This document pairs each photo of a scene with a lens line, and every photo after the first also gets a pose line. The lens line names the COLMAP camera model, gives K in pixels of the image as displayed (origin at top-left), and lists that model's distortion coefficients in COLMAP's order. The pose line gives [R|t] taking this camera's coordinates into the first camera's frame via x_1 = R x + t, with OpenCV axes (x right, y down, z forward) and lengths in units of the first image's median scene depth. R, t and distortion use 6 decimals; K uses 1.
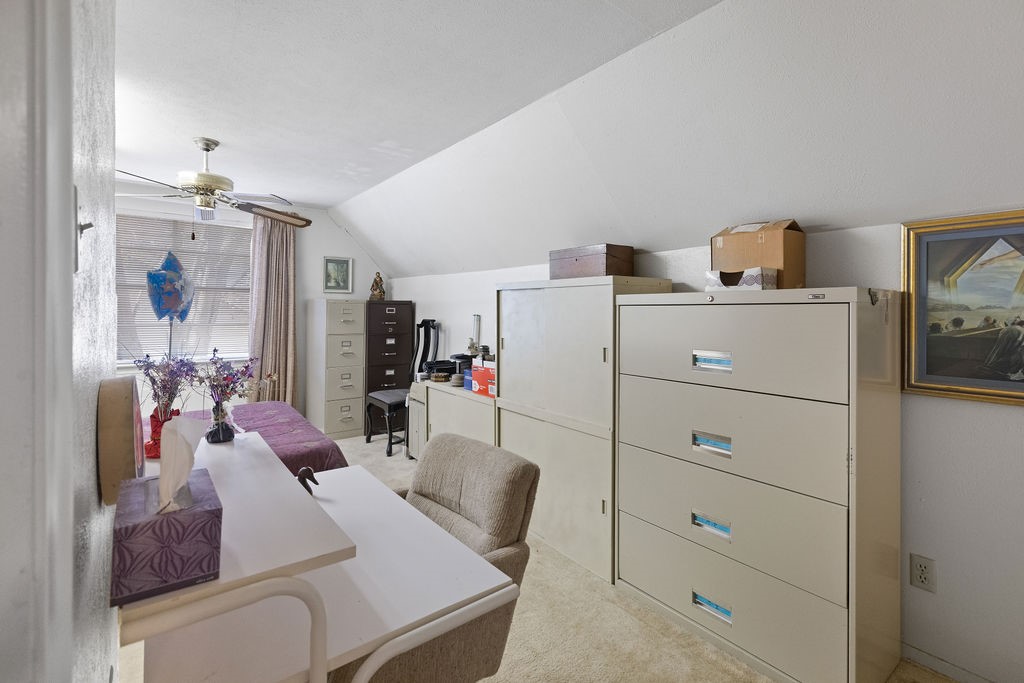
lens RADIAL K [[463.7, 0, 503.6], [0, 463.7, 308.2], [0, 0, 1]] dist [0.000995, 0.000414]
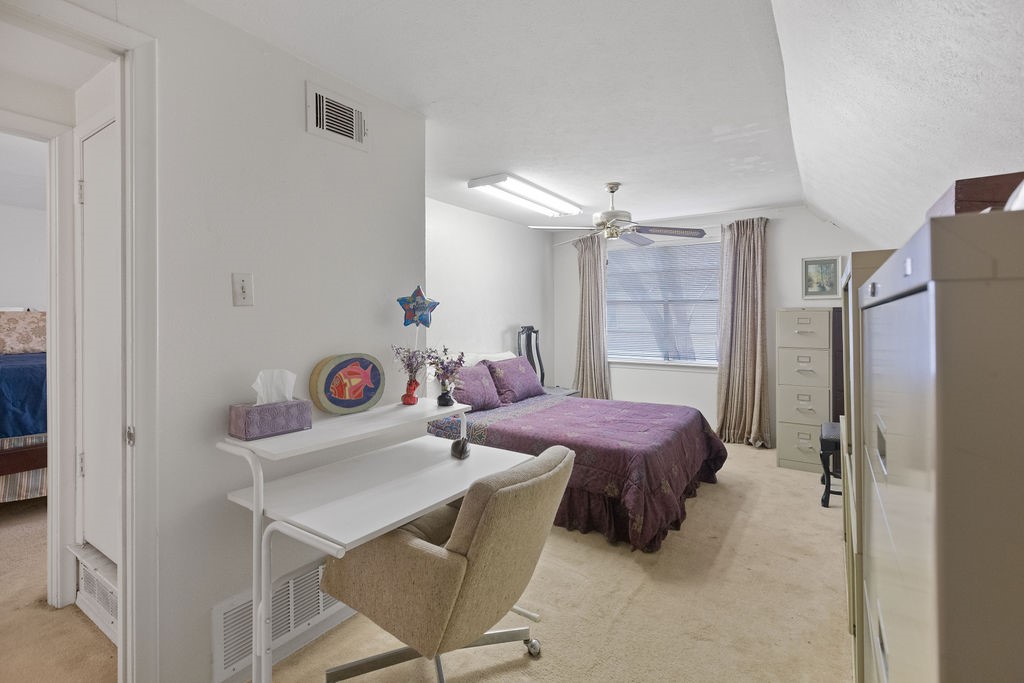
lens RADIAL K [[463.7, 0, 522.1], [0, 463.7, 311.9], [0, 0, 1]] dist [0.000995, 0.000414]
pose [[0.321476, -0.018921, -0.946729, 0.299437], [0.006021, 0.999821, -0.017938, 0.002031], [0.946898, 0.000066, 0.321533, 0.238558]]
